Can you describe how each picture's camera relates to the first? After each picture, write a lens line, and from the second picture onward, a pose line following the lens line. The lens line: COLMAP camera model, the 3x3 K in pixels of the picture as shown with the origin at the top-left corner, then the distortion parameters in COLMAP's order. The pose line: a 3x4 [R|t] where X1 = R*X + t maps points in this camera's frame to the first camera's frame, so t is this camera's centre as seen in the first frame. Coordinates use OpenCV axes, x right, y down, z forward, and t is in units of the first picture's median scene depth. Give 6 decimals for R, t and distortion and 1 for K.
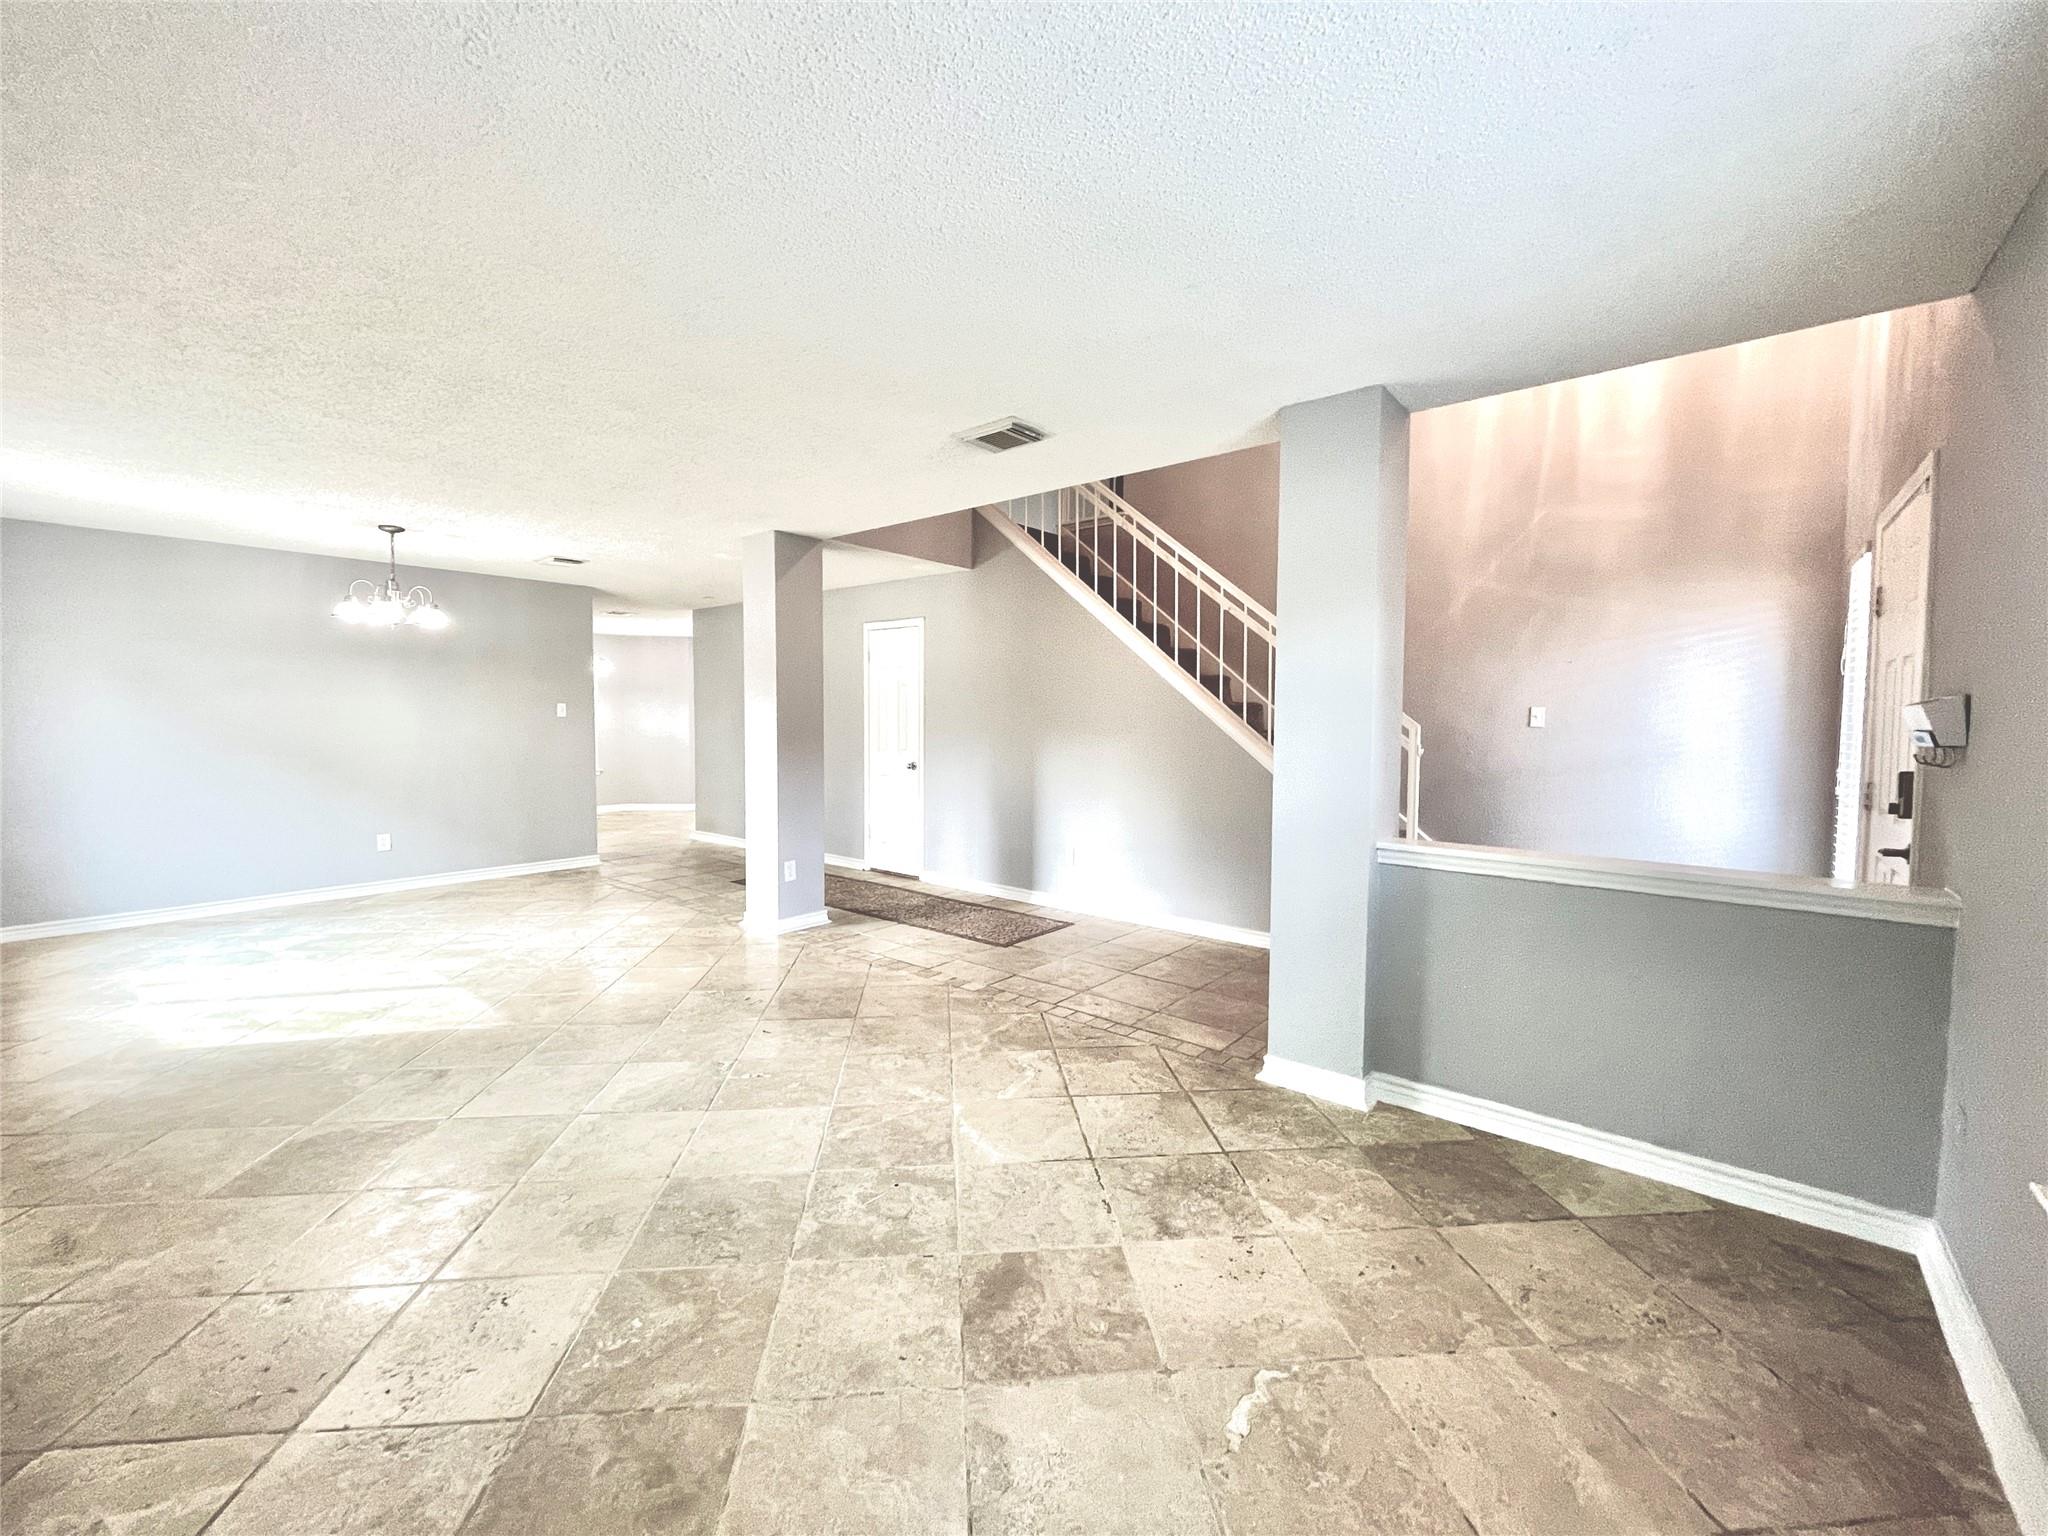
lens RADIAL K [[826.4, 0, 1032.2], [0, 826.4, 764.0], [0, 0, 1]] dist [0.000204, -0.000166]
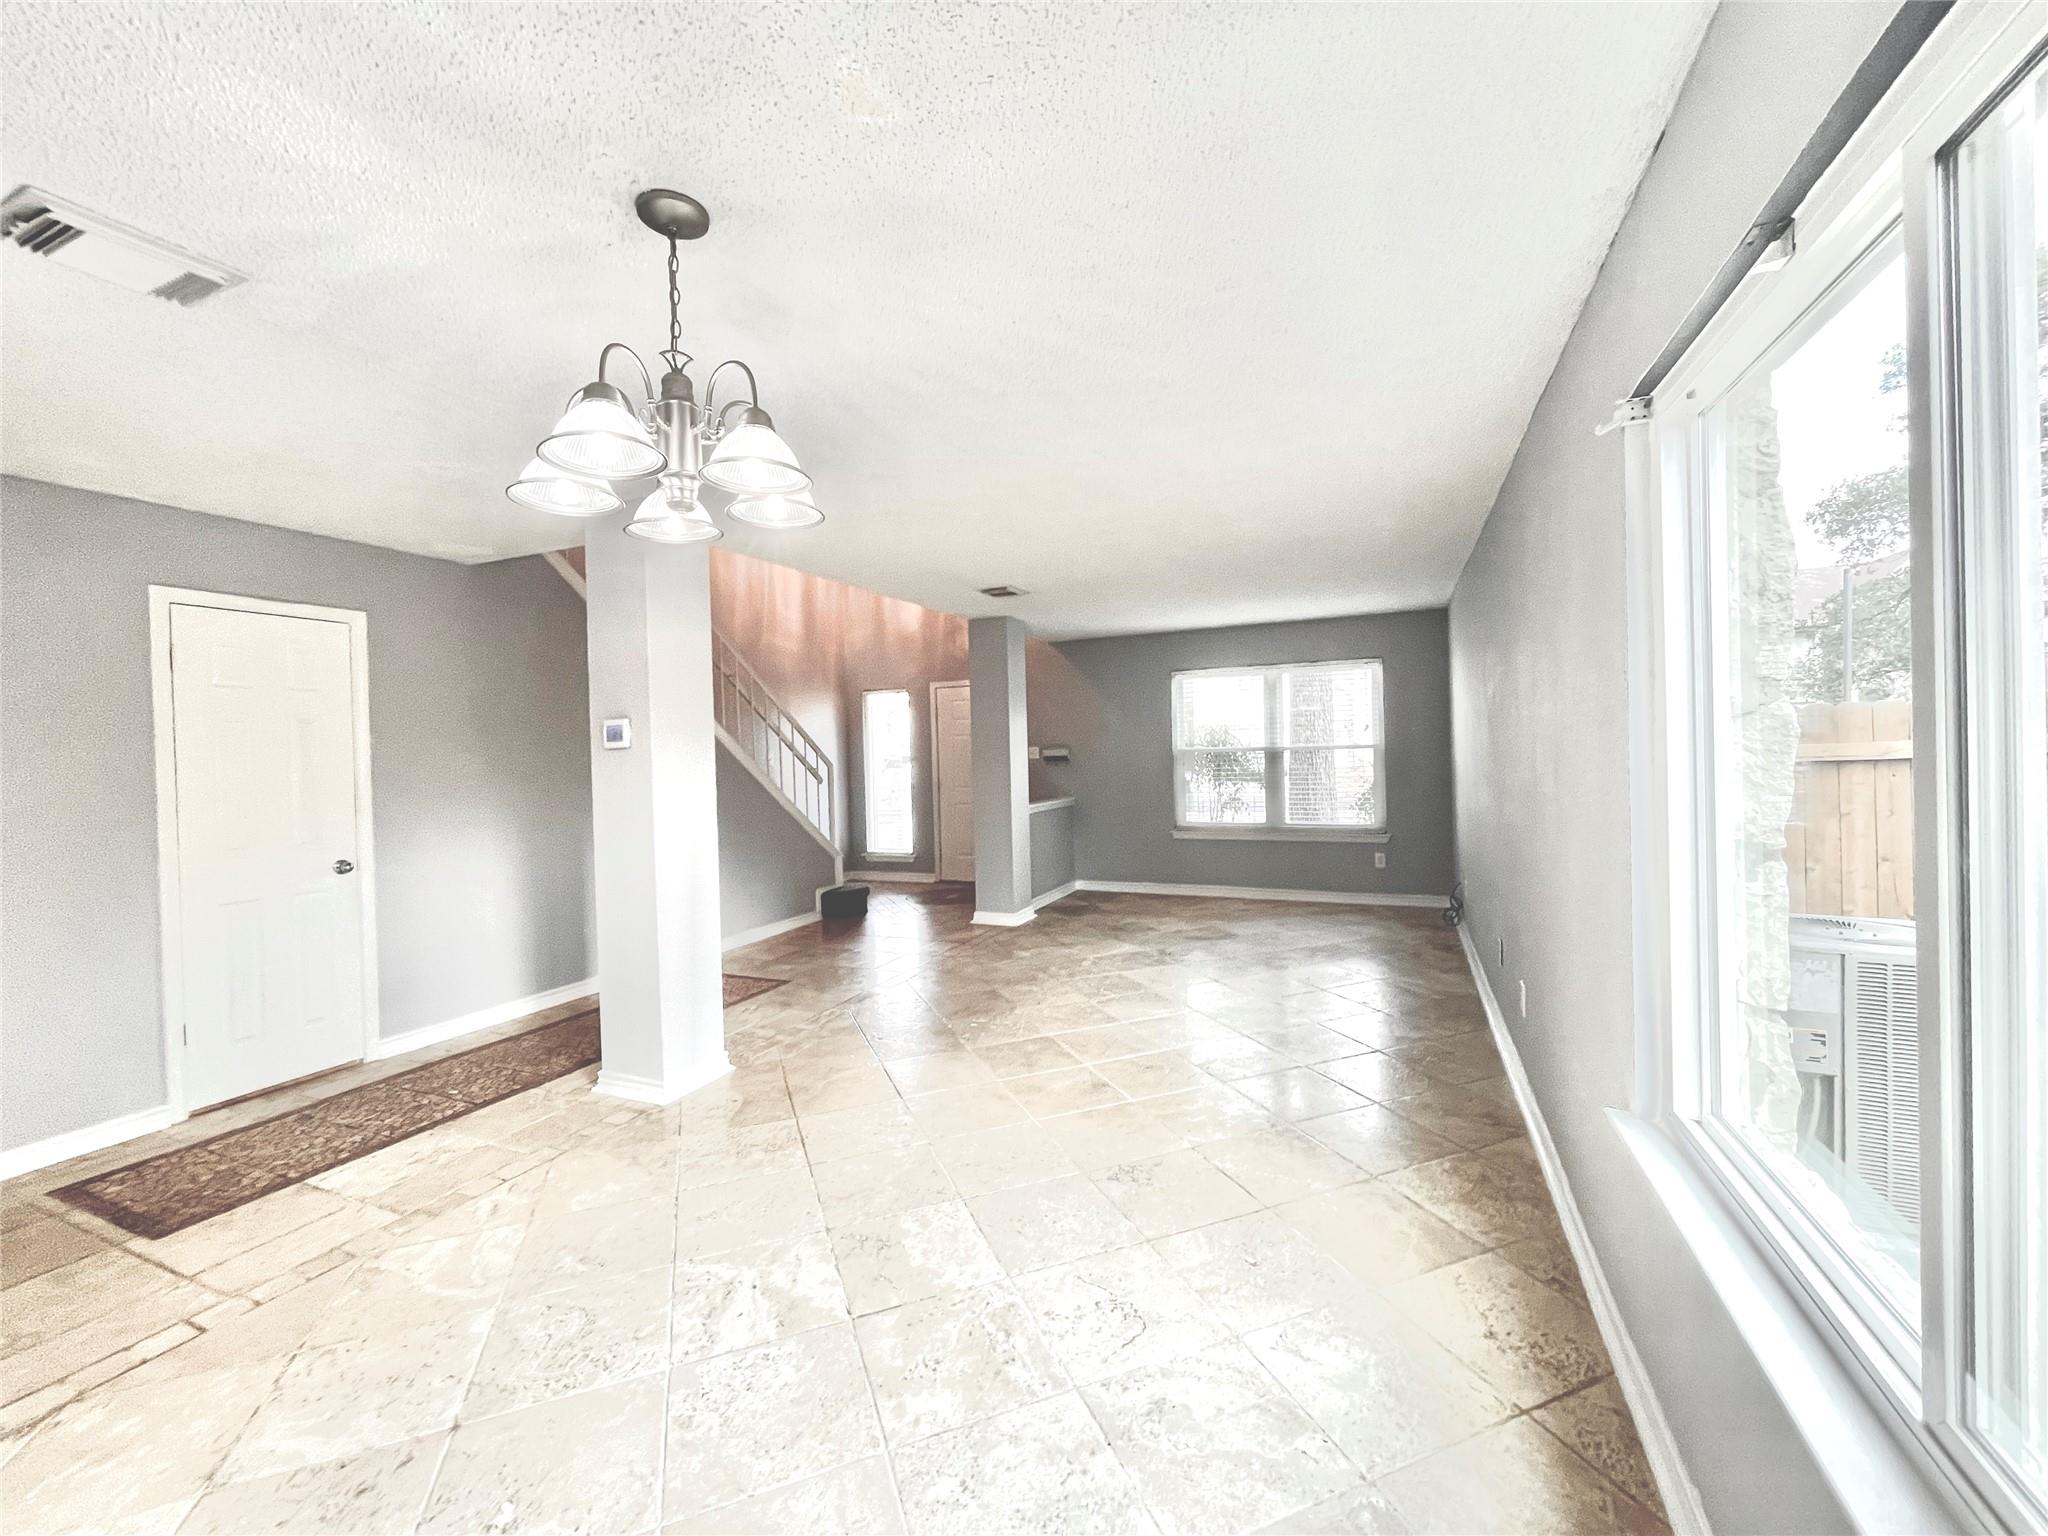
lens RADIAL K [[826.4, 0, 1021.3], [0, 826.4, 760.8], [0, 0, 1]] dist [0.000204, -0.000166]
pose [[-0.270174, -0.009942, 0.962760, -1.709217], [0.080682, 0.996196, 0.032929, -0.107743], [-0.959425, 0.086574, -0.268344, 1.474782]]
